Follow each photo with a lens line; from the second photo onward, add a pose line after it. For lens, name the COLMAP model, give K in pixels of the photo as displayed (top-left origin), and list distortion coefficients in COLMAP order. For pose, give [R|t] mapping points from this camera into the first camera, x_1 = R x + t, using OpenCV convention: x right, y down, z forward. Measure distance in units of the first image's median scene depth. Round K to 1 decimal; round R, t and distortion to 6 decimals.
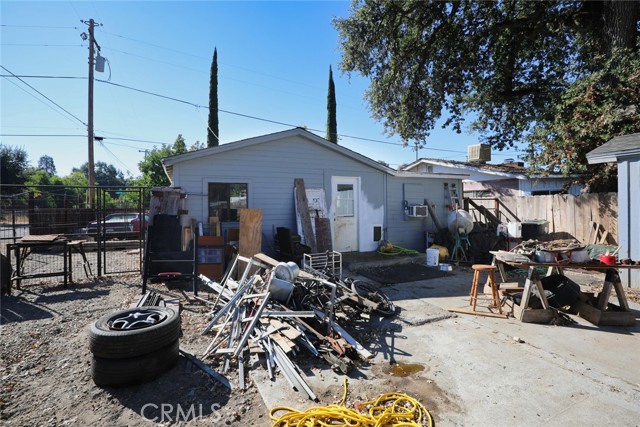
lens RADIAL K [[309.0, 0, 319.7], [0, 309.0, 197.5], [0, 0, 1]] dist [-0.032620, 0.006043]
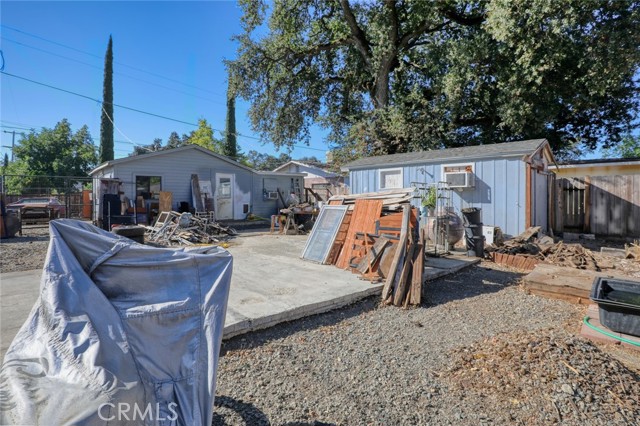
lens RADIAL K [[309.0, 0, 319.7], [0, 309.0, 197.0], [0, 0, 1]] dist [-0.032620, 0.006043]
pose [[0.954122, 0.005586, 0.299366, 0.066653], [-0.013232, 0.999636, 0.023518, 0.010832], [-0.299126, -0.026400, 0.953848, -0.639823]]
